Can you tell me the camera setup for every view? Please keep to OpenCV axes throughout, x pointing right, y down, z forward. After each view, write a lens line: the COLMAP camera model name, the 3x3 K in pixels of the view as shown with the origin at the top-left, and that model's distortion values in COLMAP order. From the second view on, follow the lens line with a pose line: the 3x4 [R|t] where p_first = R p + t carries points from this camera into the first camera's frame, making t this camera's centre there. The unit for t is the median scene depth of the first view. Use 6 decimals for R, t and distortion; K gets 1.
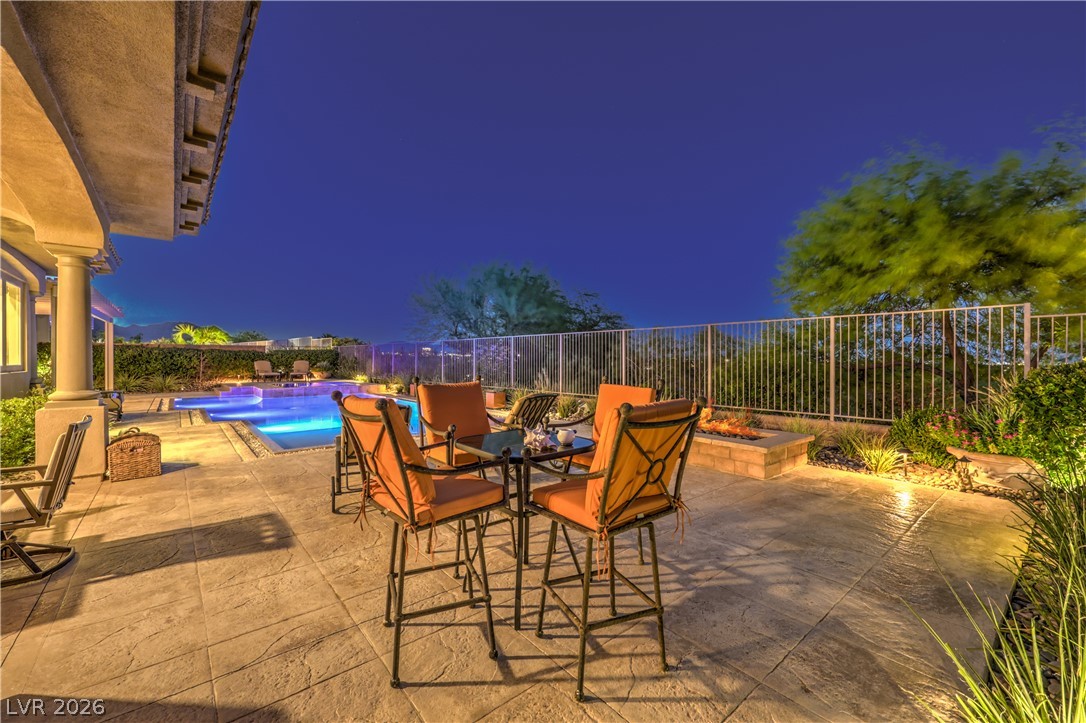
lens RADIAL K [[449.5, 0, 543.1], [0, 449.5, 351.0], [0, 0, 1]] dist [-0.000622, -0.000185]
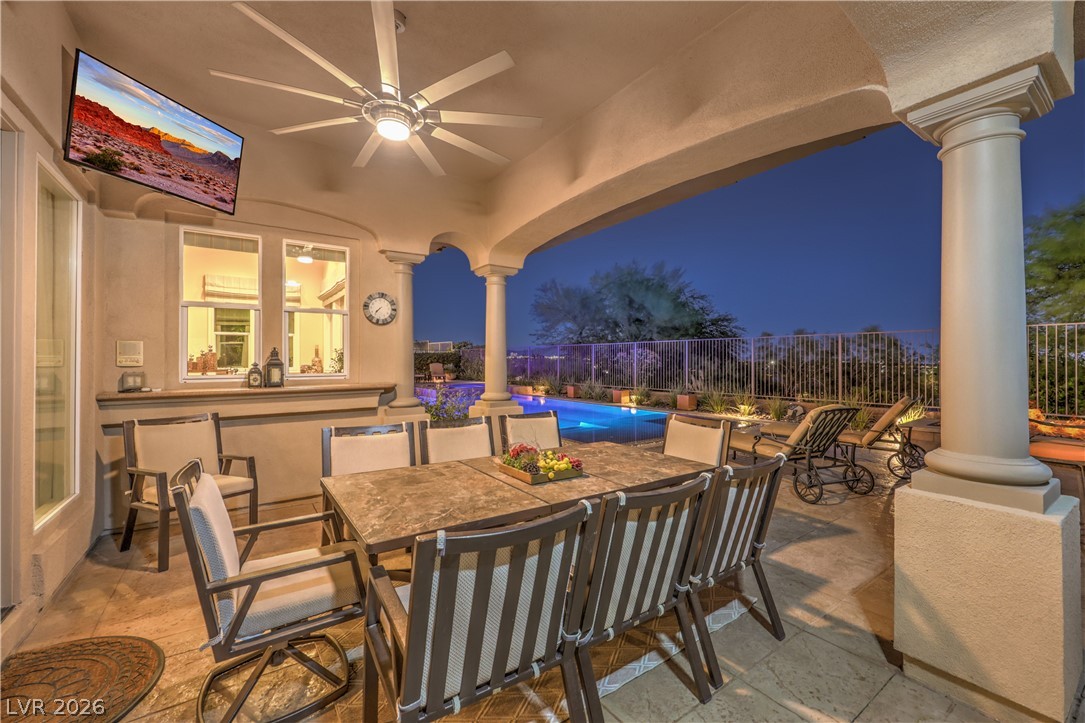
lens RADIAL K [[446.7, 0, 555.6], [0, 446.7, 358.1], [0, 0, 1]] dist [0.000370, 0.000008]
pose [[0.996984, -0.002301, -0.077574, -0.195779], [0.003295, 0.999914, 0.012692, -0.003427], [0.077538, -0.012909, 0.996906, -0.029327]]
